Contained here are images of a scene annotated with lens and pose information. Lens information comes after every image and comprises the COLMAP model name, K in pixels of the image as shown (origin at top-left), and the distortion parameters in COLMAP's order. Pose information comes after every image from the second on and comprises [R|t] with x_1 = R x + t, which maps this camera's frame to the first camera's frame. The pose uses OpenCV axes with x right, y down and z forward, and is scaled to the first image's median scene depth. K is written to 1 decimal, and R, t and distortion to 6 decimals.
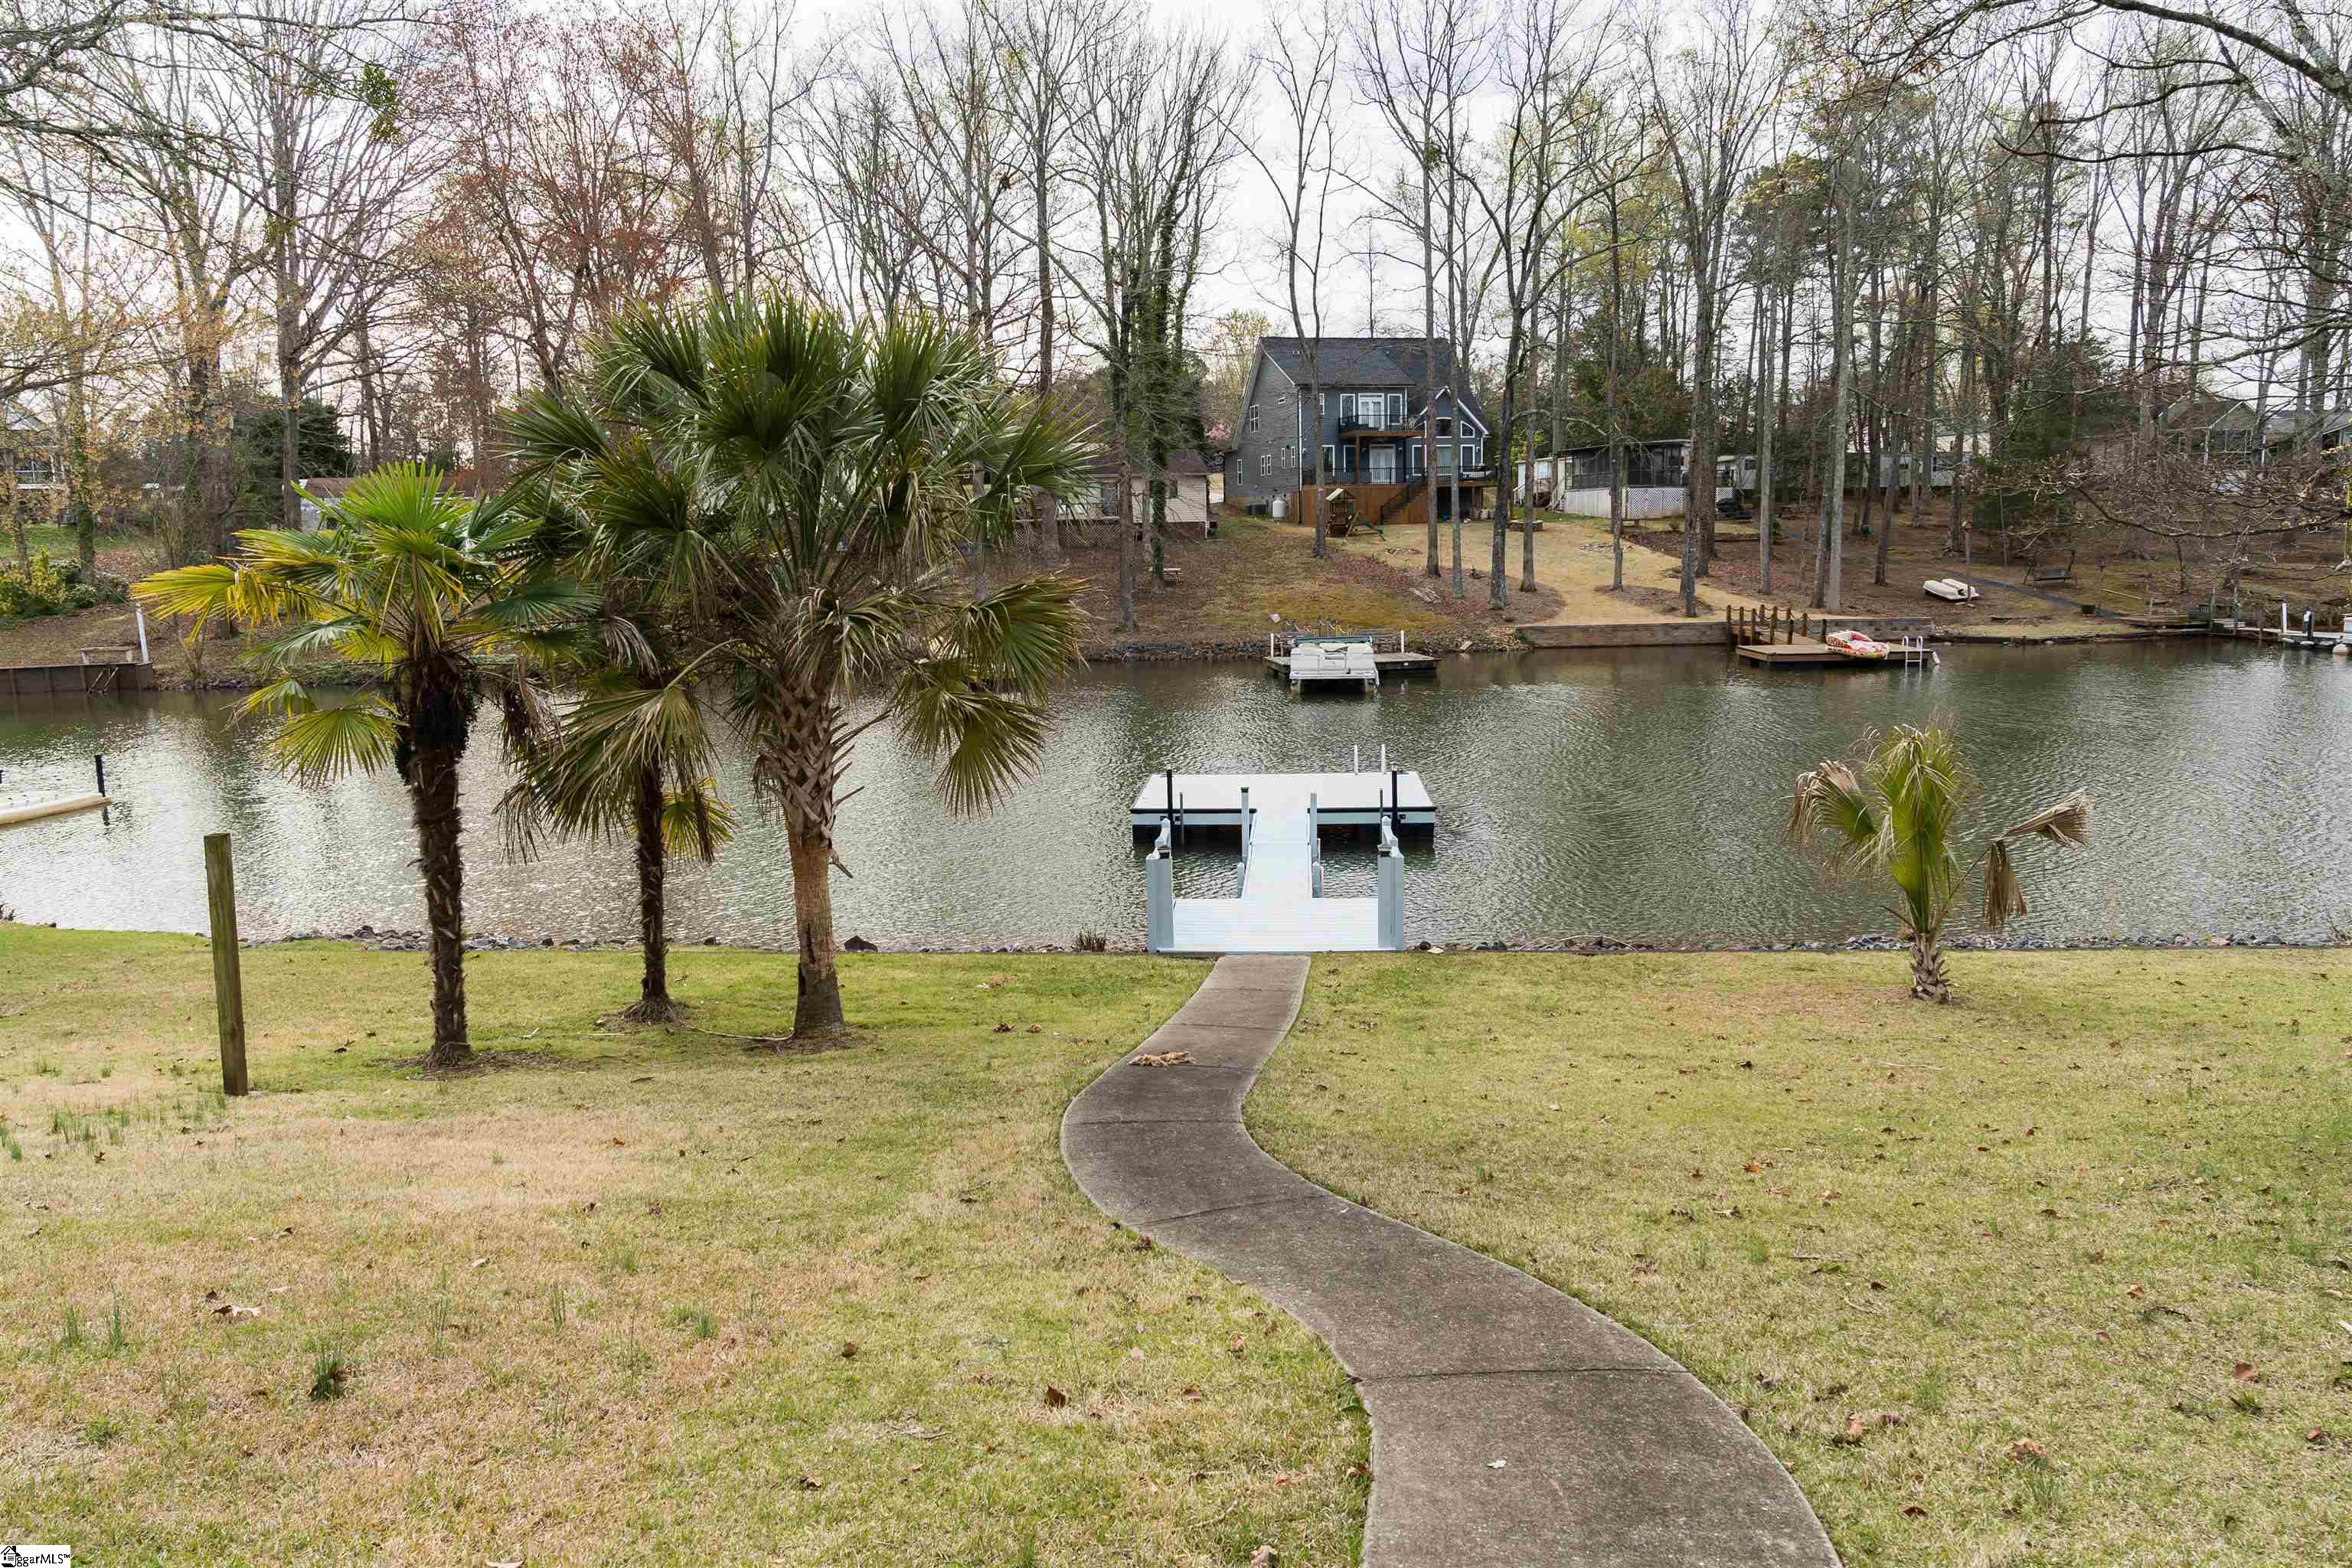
lens RADIAL K [[1649.4, 0, 1173.2], [0, 1649.4, 752.7], [0, 0, 1]] dist [-0.001672, -0.000660]
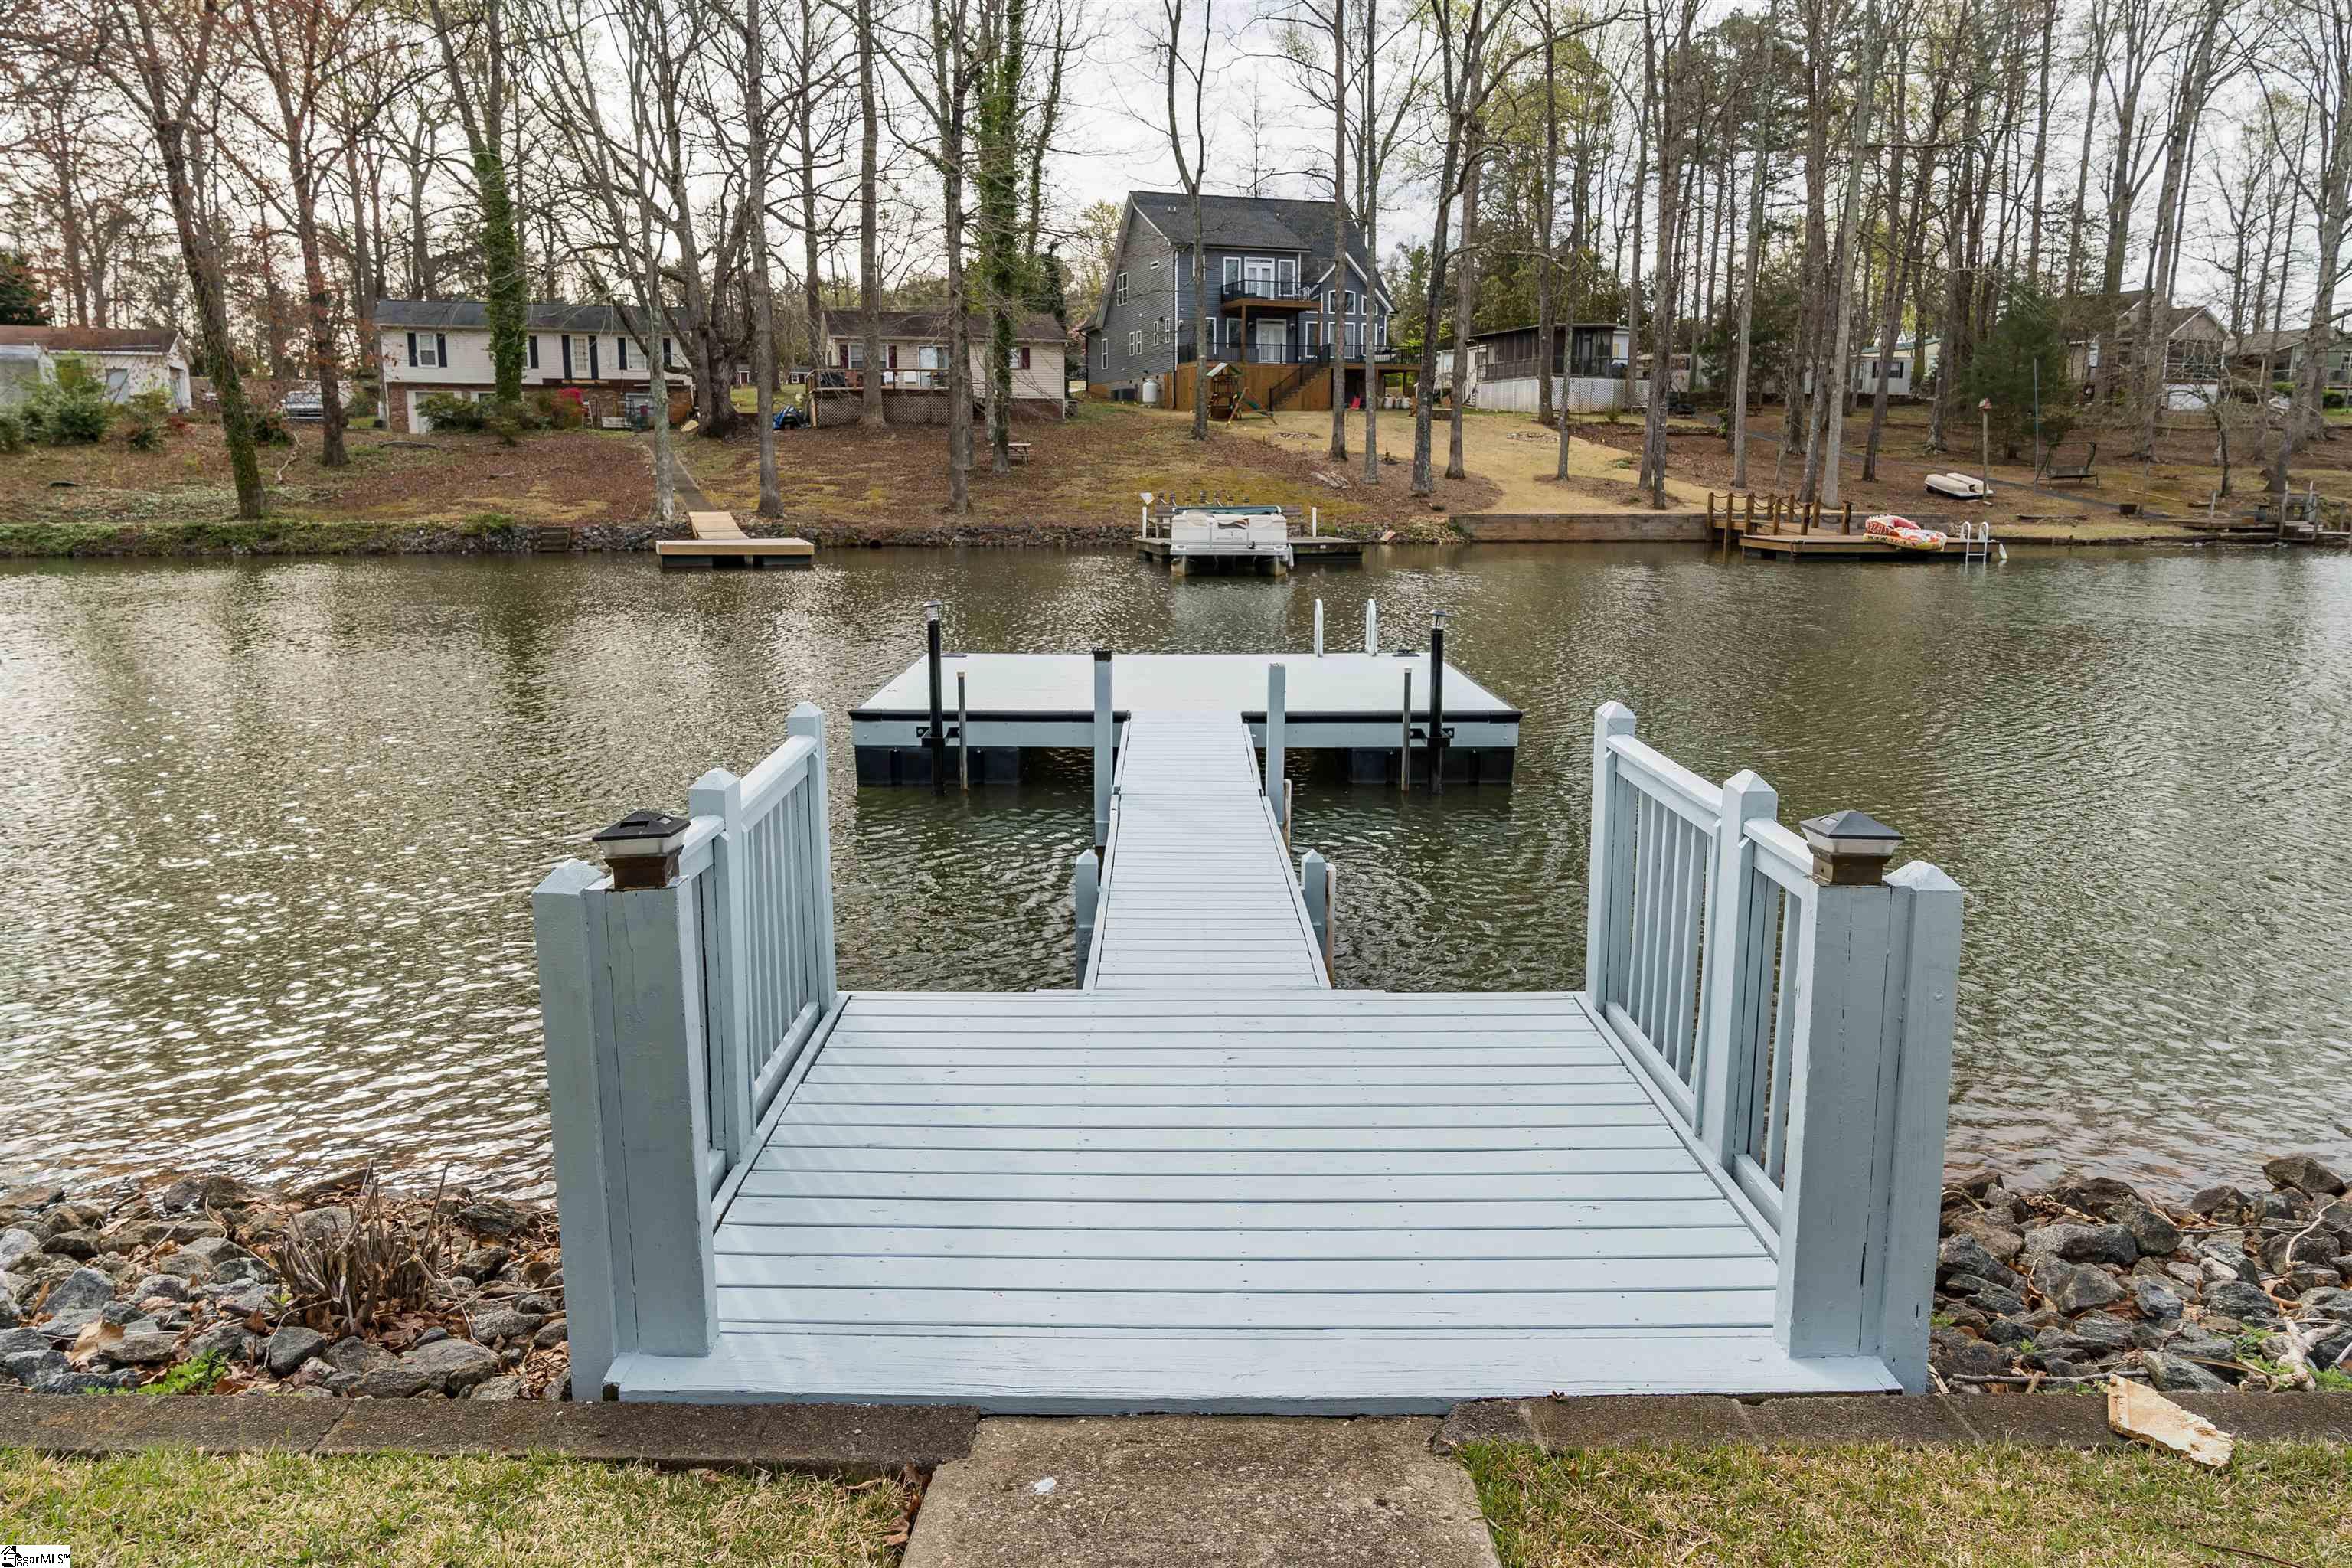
lens RADIAL K [[1649.4, 0, 1173.2], [0, 1649.4, 752.7], [0, 0, 1]] dist [-0.001672, -0.000660]
pose [[0.996449, 0.009243, 0.083691, 0.008225], [-0.012334, 0.999258, 0.036491, 0.009419], [-0.083292, -0.037394, 0.995823, 0.183200]]
